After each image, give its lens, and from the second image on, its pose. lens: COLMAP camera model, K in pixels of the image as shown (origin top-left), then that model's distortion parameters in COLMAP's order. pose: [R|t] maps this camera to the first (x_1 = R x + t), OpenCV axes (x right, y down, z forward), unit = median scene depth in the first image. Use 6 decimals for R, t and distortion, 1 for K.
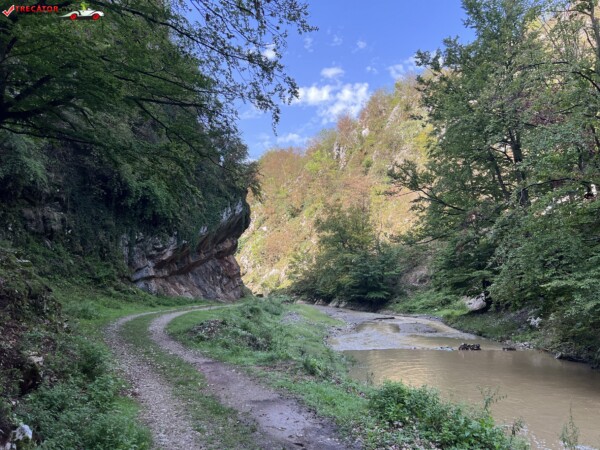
lens RADIAL K [[454.8, 0, 300.0], [0, 454.8, 225.0], [0, 0, 1]] dist [0.009284, -0.001442]
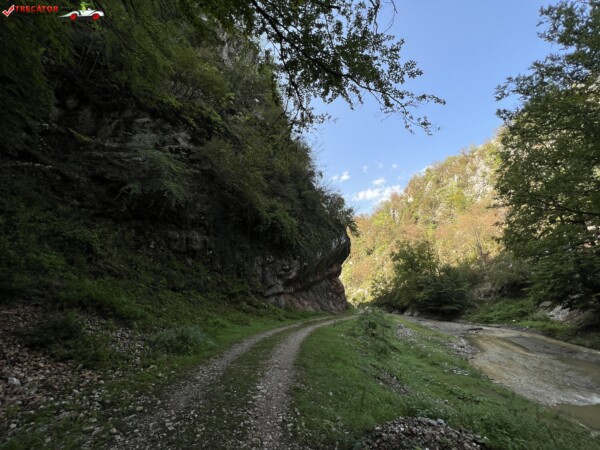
lens RADIAL K [[242.3, 0, 300.0], [0, 242.3, 225.0], [0, 0, 1]] dist [0.000539, -0.000080]
pose [[0.967245, -0.078110, -0.241527, -0.067276], [0.036775, 0.984561, -0.171134, 0.030297], [0.251165, 0.156647, 0.955185, 0.232264]]
